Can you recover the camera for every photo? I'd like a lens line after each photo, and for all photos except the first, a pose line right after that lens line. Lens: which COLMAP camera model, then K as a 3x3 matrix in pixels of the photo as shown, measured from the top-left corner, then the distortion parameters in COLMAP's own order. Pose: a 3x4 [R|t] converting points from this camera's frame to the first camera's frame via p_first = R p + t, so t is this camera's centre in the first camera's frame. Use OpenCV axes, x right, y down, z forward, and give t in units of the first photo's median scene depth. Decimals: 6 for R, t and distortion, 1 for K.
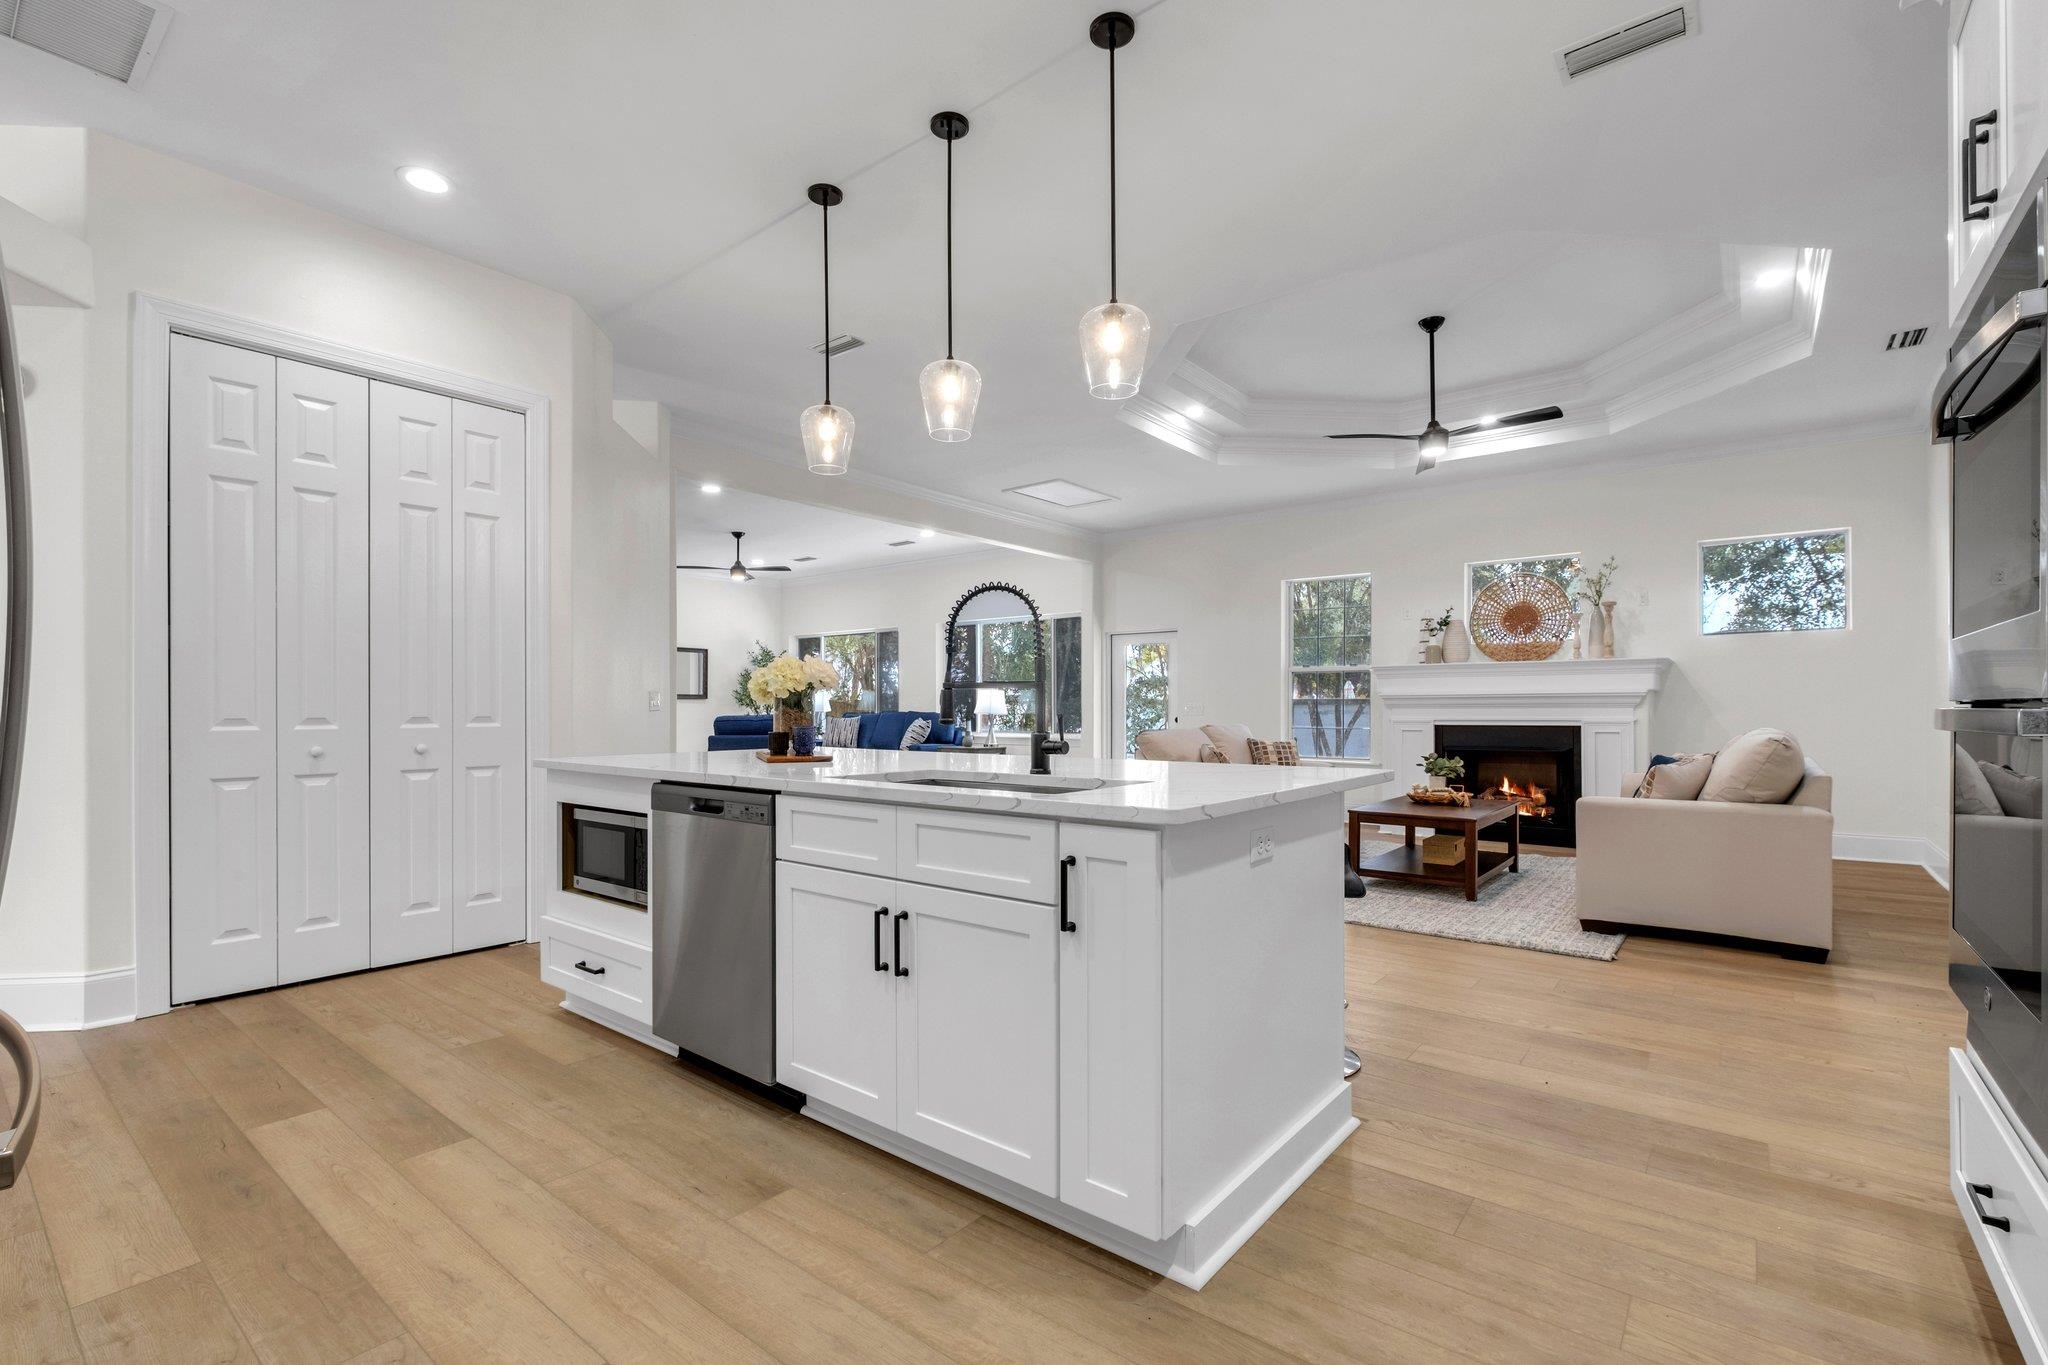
lens RADIAL K [[914.3, 0, 1022.6], [0, 914.3, 690.5], [0, 0, 1]] dist [-0.014059, -0.000007]
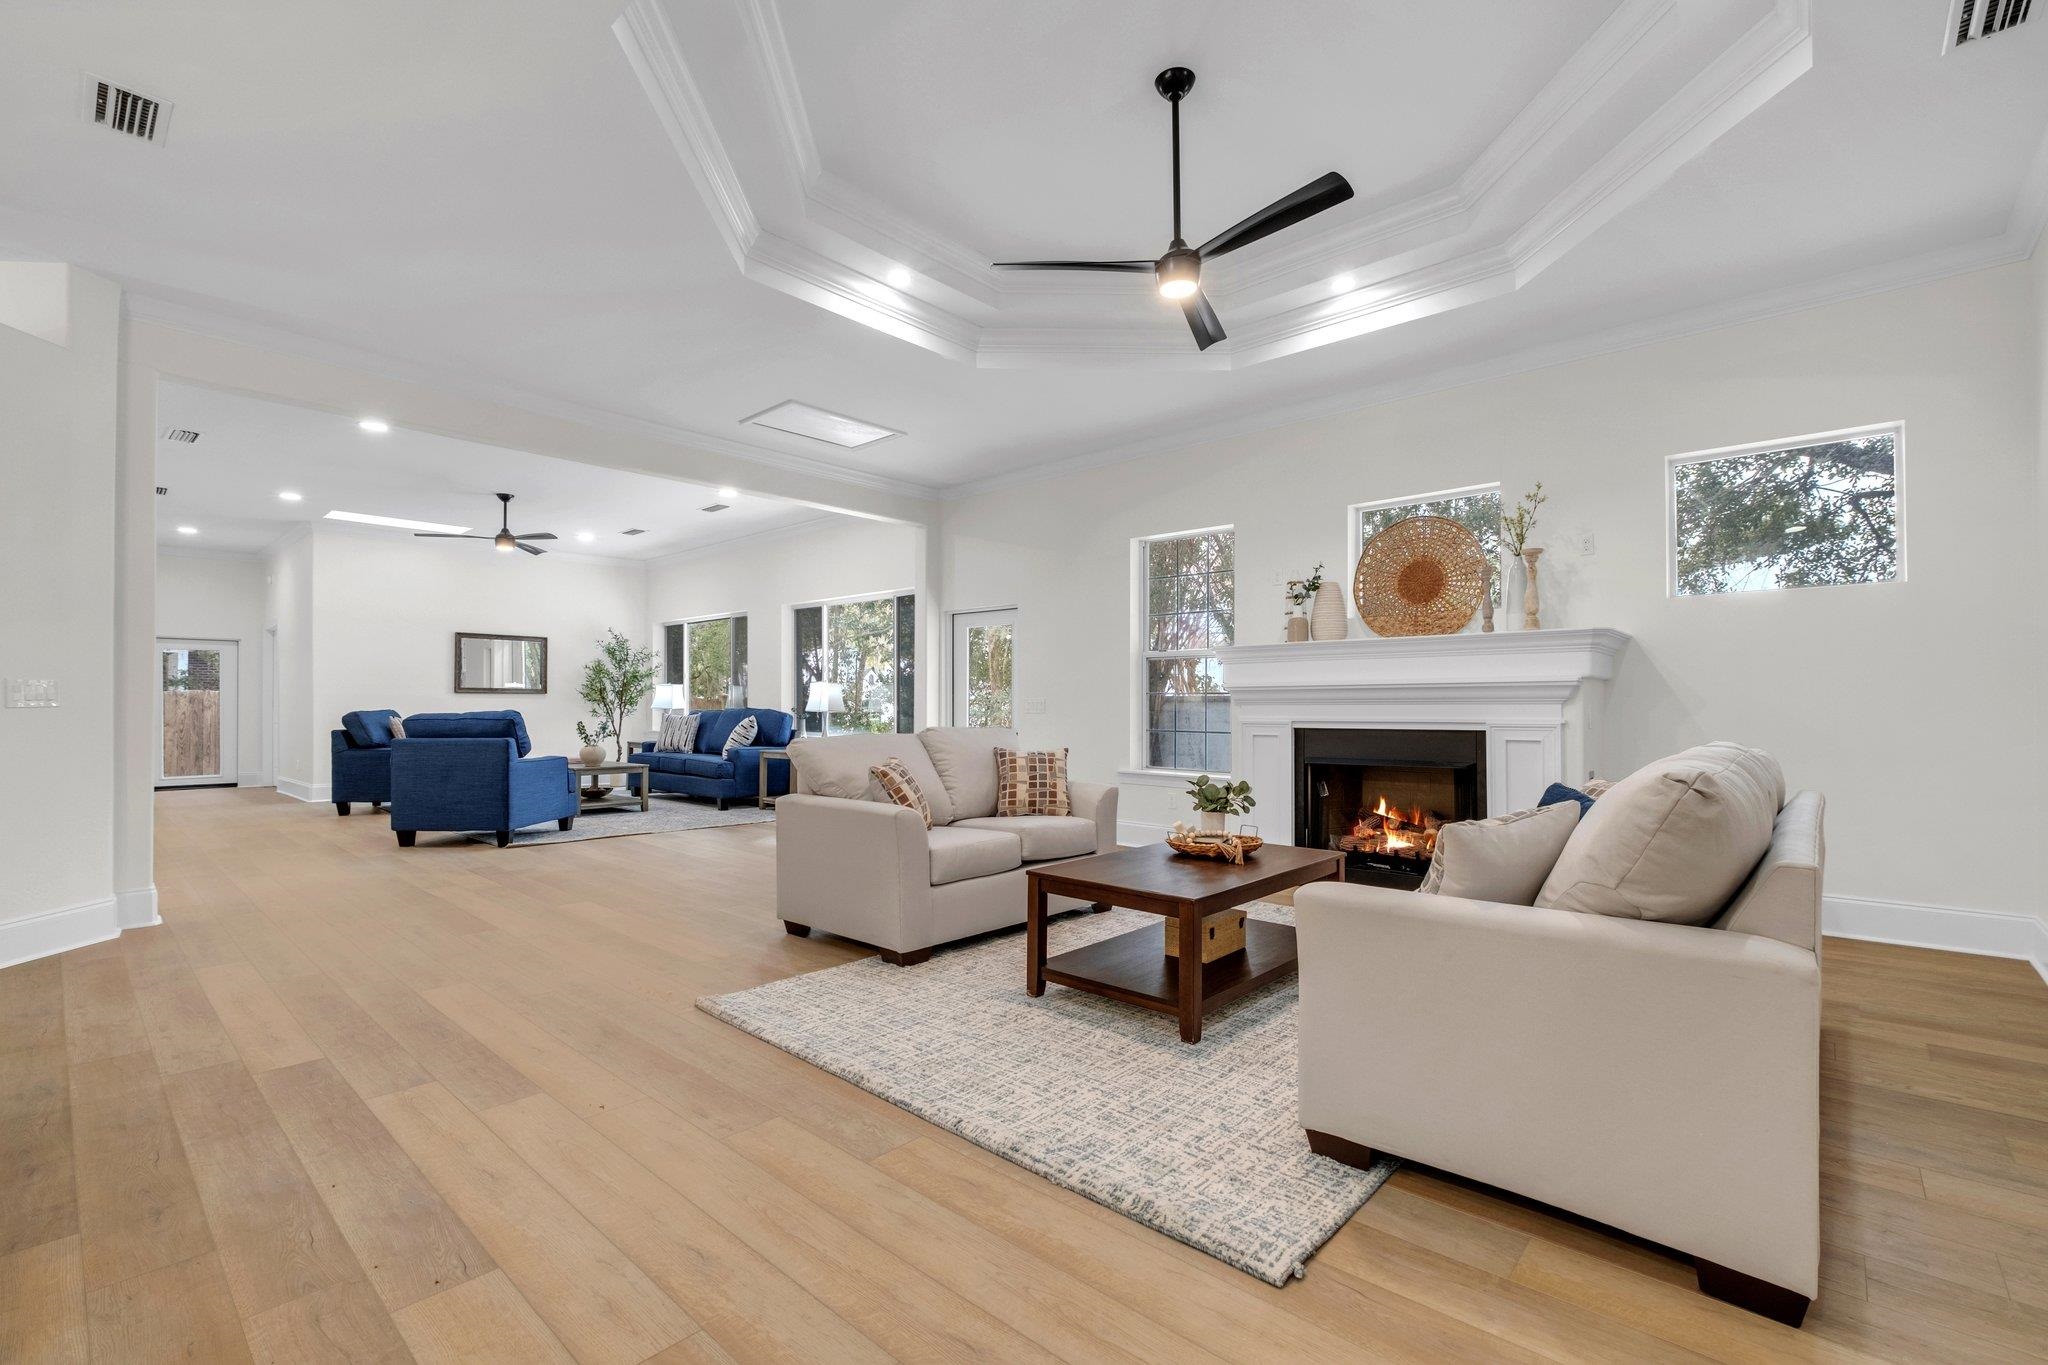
lens RADIAL K [[884.9, 0, 1024.0], [0, 884.9, 682.5], [0, 0, 1]] dist [-0.011622, 0.000021]
pose [[0.998062, -0.000695, -0.062220, 0.292175], [0.000281, 0.999978, -0.006666, 0.006723], [0.062223, 0.006636, 0.998040, 0.302917]]
